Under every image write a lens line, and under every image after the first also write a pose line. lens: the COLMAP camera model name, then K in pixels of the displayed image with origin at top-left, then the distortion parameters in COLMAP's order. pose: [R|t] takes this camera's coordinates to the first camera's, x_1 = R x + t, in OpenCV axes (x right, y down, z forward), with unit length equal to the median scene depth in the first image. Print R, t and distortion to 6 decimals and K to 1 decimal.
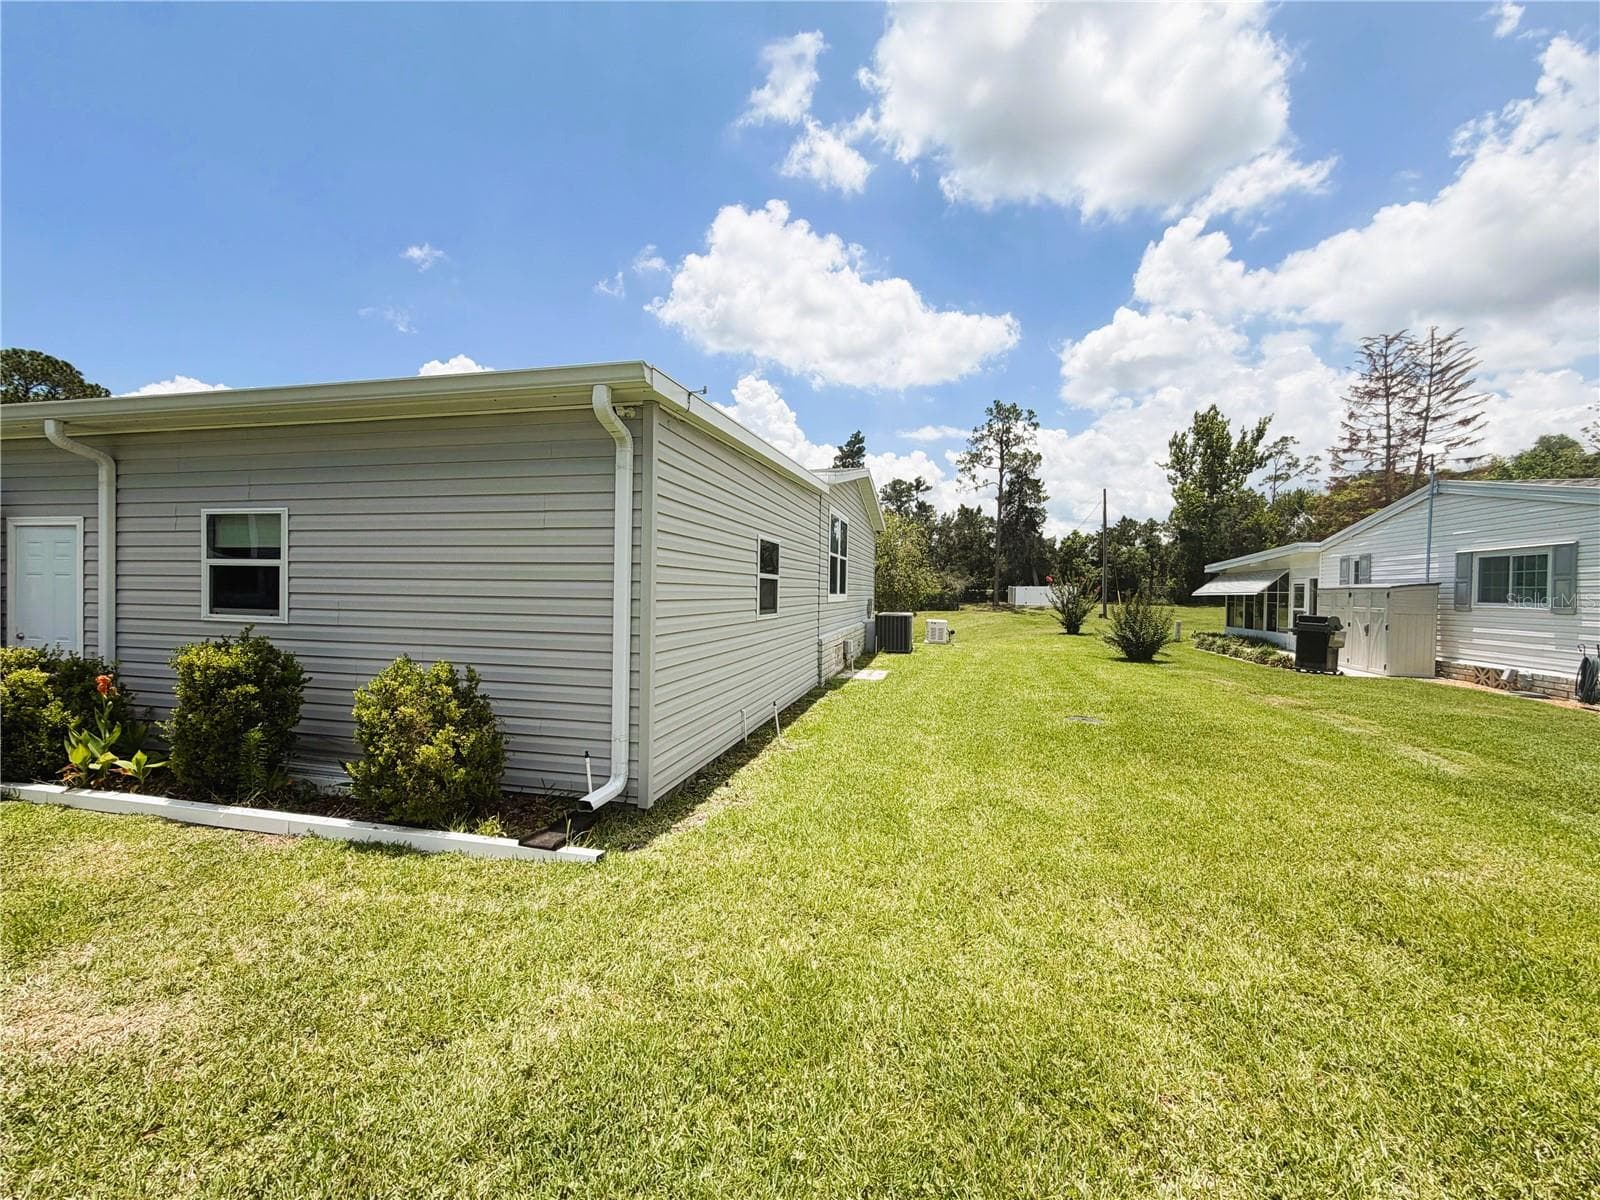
lens RADIAL K [[642.1, 0, 800.3], [0, 642.1, 597.3], [0, 0, 1]] dist [-0.001769, 0.000644]
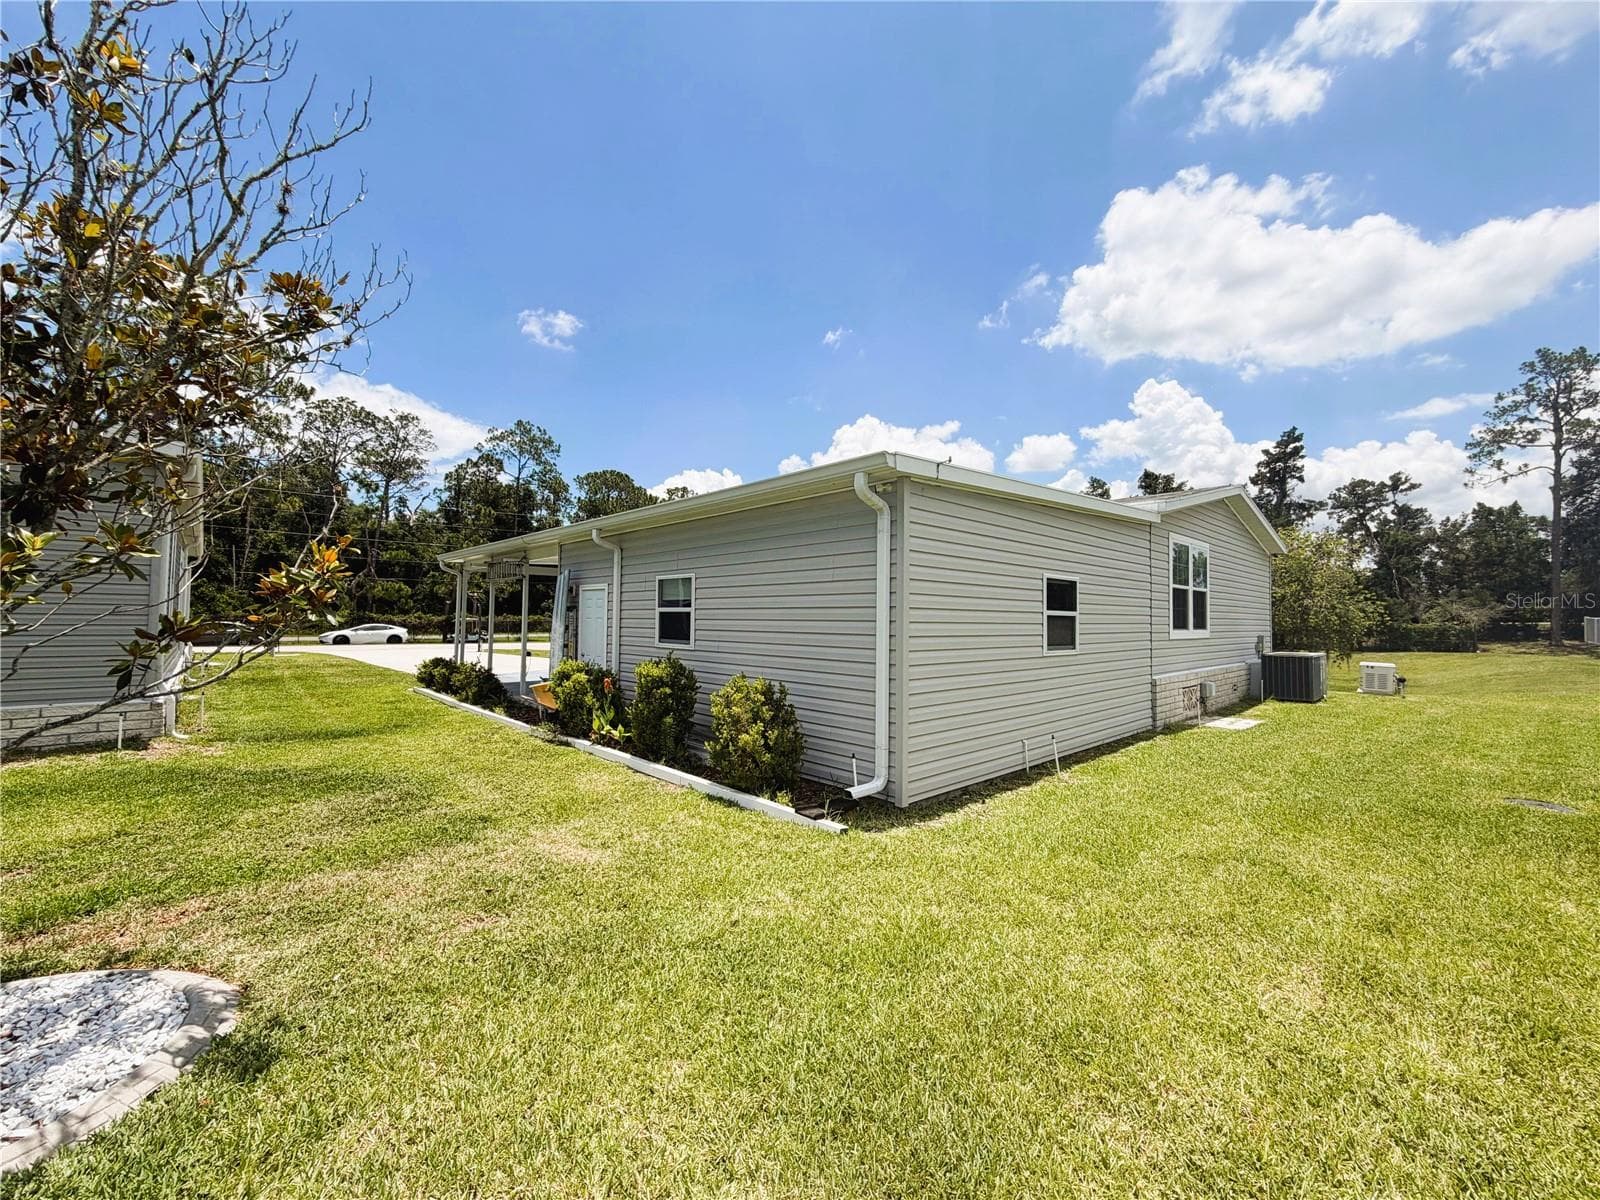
lens RADIAL K [[642.1, 0, 797.6], [0, 642.1, 596.2], [0, 0, 1]] dist [-0.001769, 0.000644]
pose [[0.829545, -0.027776, -0.557749, 0.286072], [-0.003035, 0.998523, -0.054240, -0.004632], [0.558432, 0.046687, 0.828236, -0.137139]]
